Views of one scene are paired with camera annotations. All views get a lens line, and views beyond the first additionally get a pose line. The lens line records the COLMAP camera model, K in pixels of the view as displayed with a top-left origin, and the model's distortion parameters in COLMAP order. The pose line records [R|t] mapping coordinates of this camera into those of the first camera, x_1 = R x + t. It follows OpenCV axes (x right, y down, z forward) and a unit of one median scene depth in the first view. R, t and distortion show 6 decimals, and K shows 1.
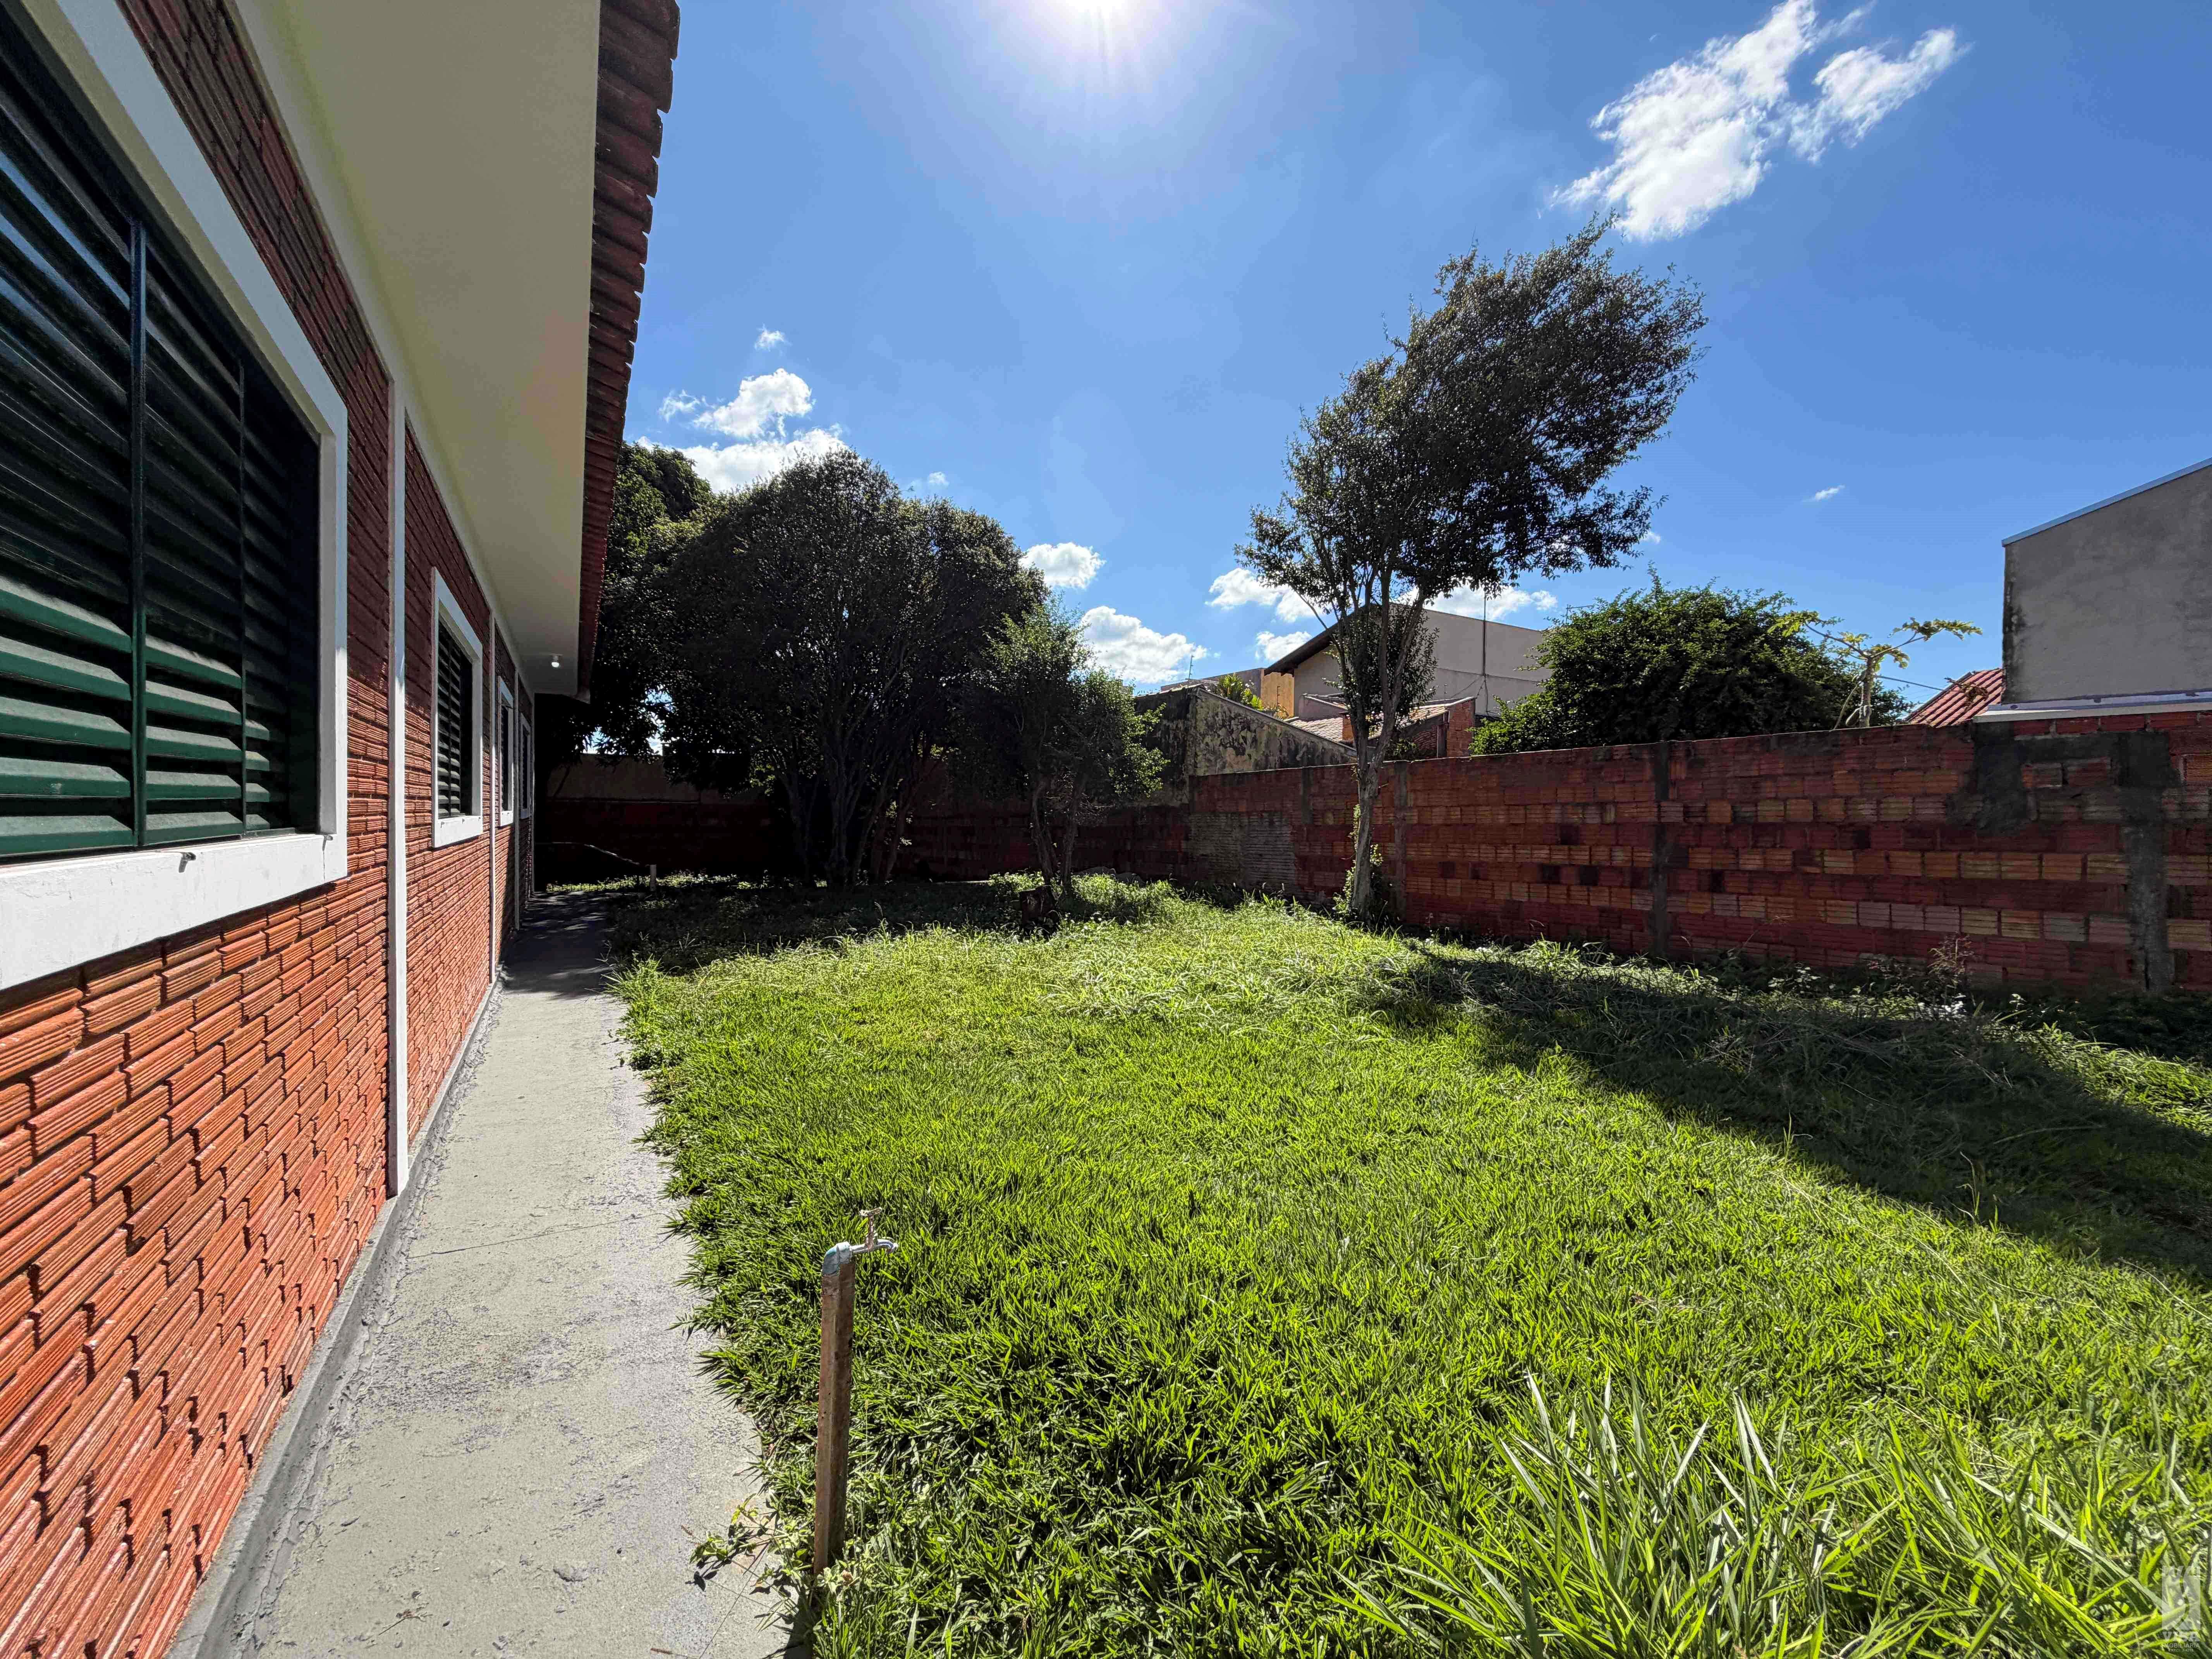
lens RADIAL K [[880.9, 0, 1103.8], [0, 880.9, 827.4], [0, 0, 1]] dist [-0.000576, 0.000356]
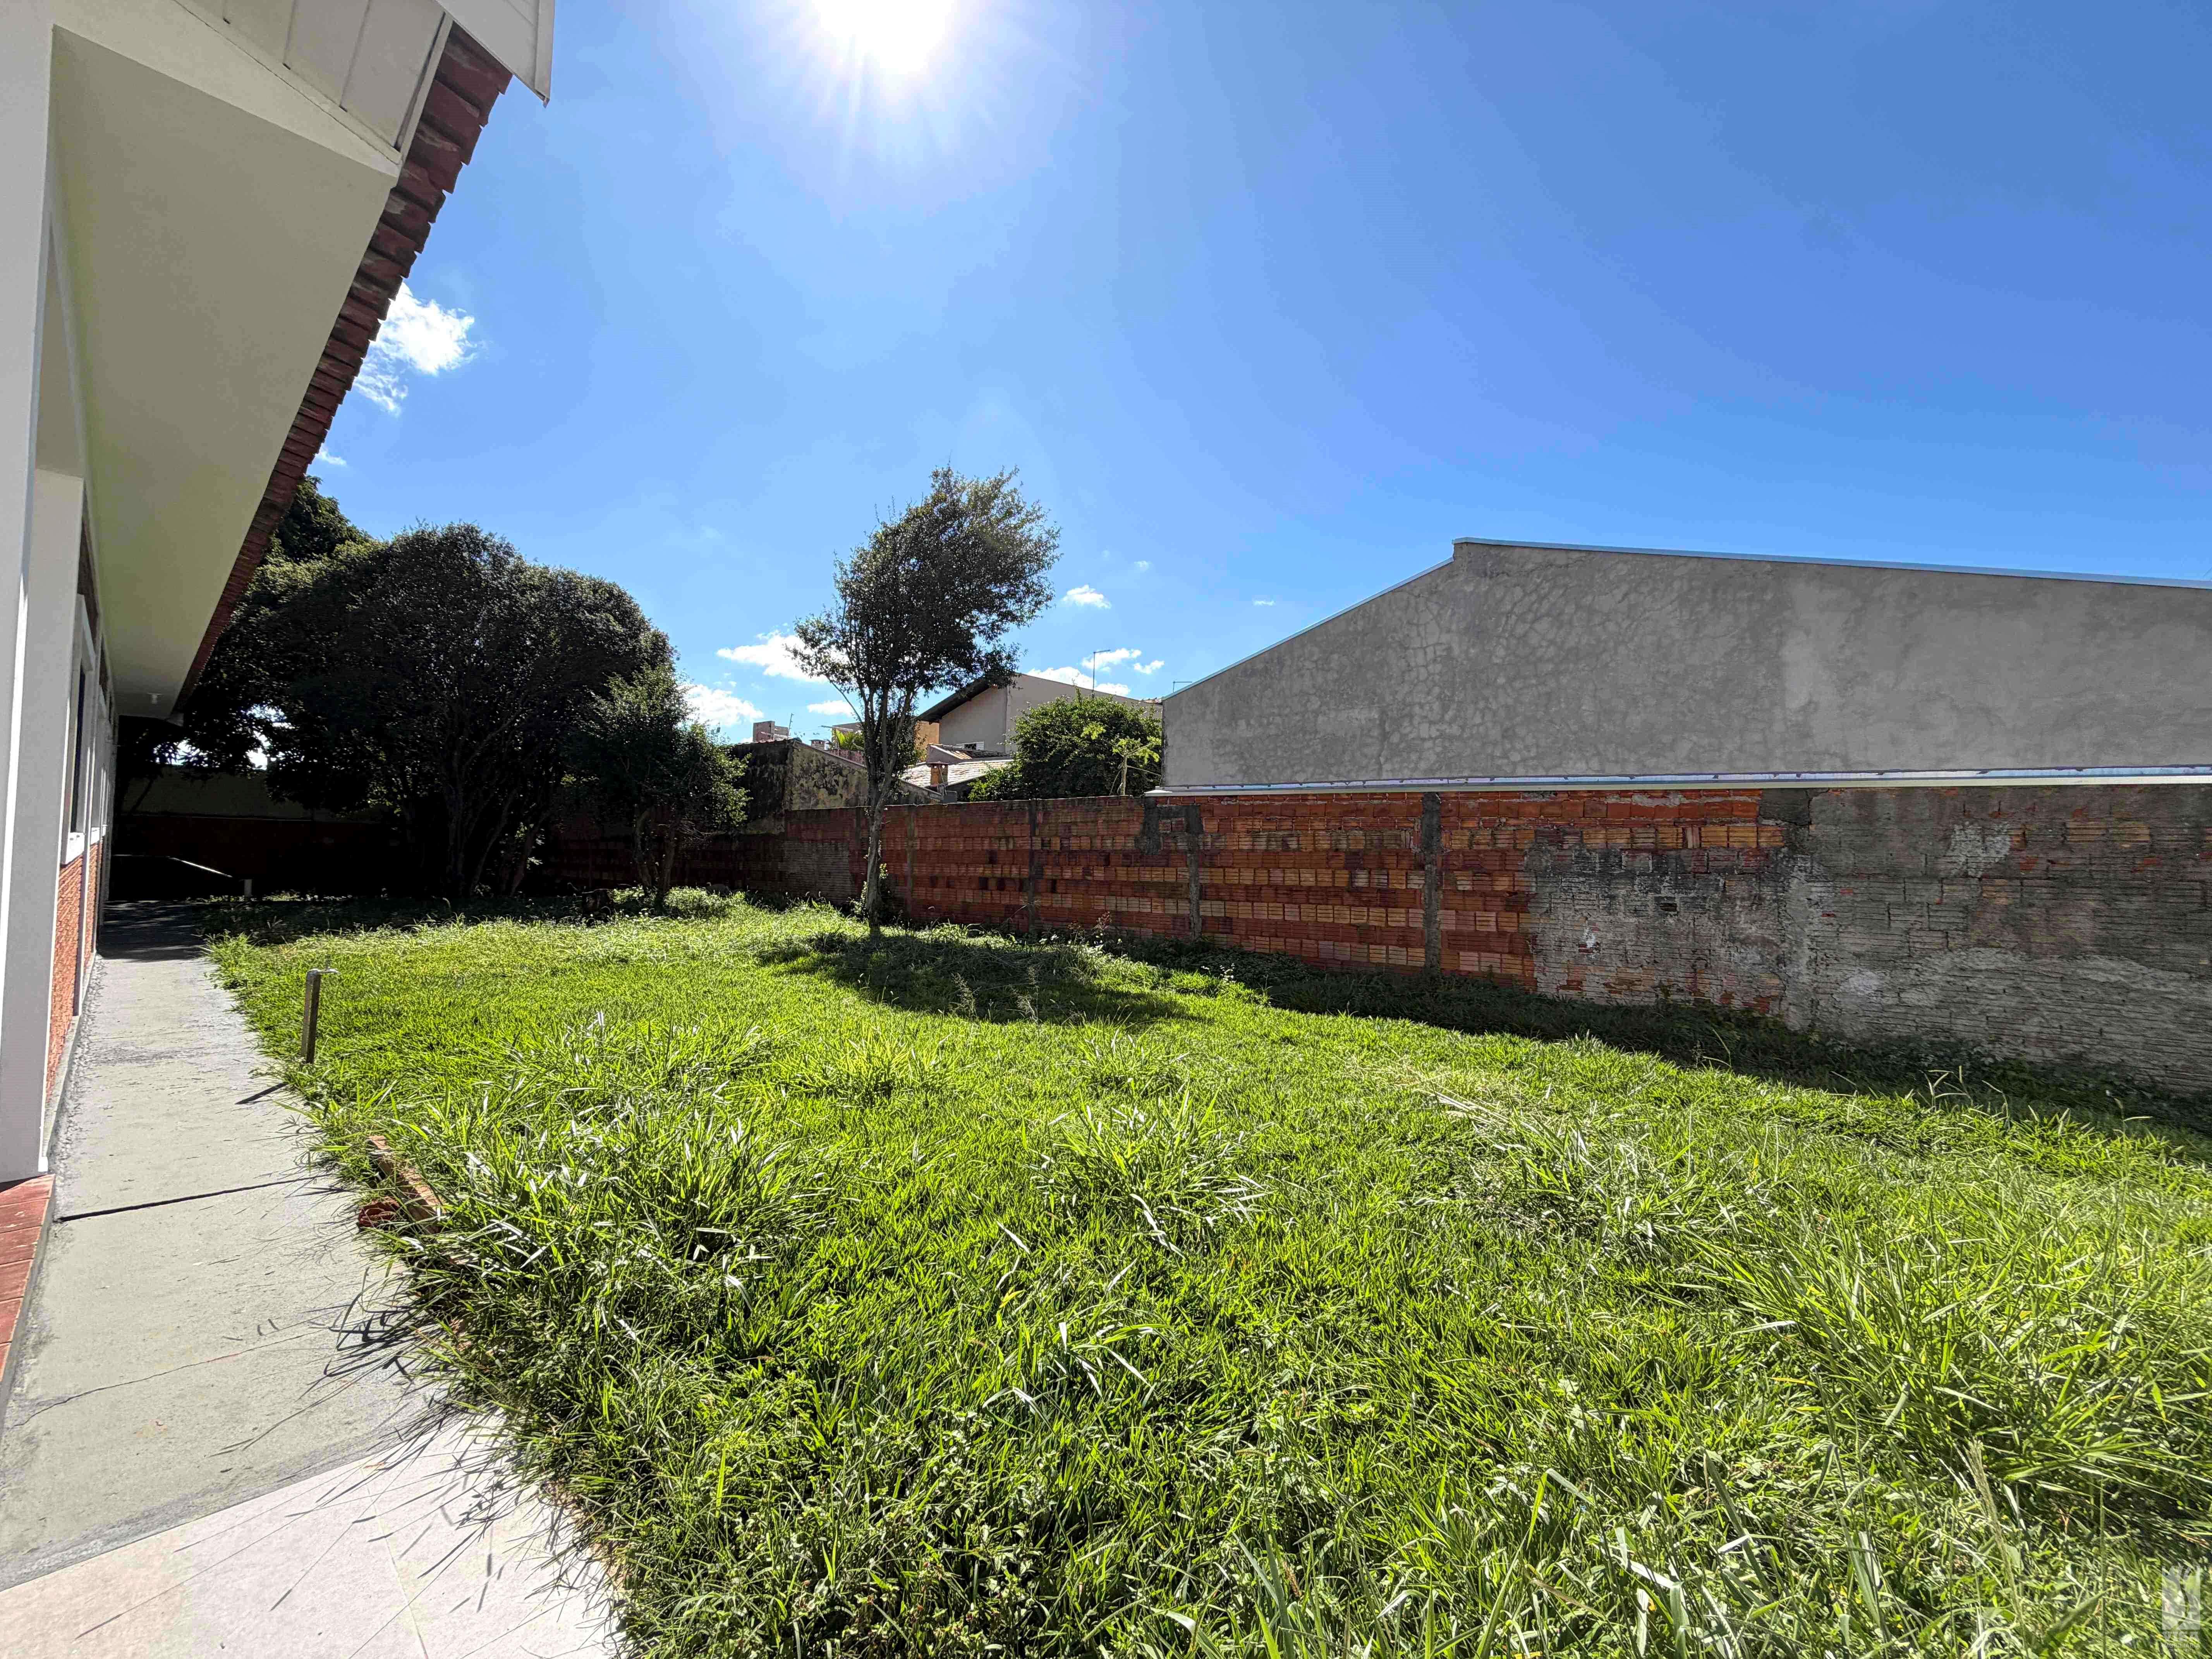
lens RADIAL K [[880.9, 0, 1103.8], [0, 880.9, 827.4], [0, 0, 1]] dist [-0.000576, 0.000356]
pose [[0.956539, 0.024015, 0.290615, 0.238472], [-0.013572, 0.999190, -0.037896, 0.010143], [-0.291289, 0.032305, 0.956089, -0.458833]]
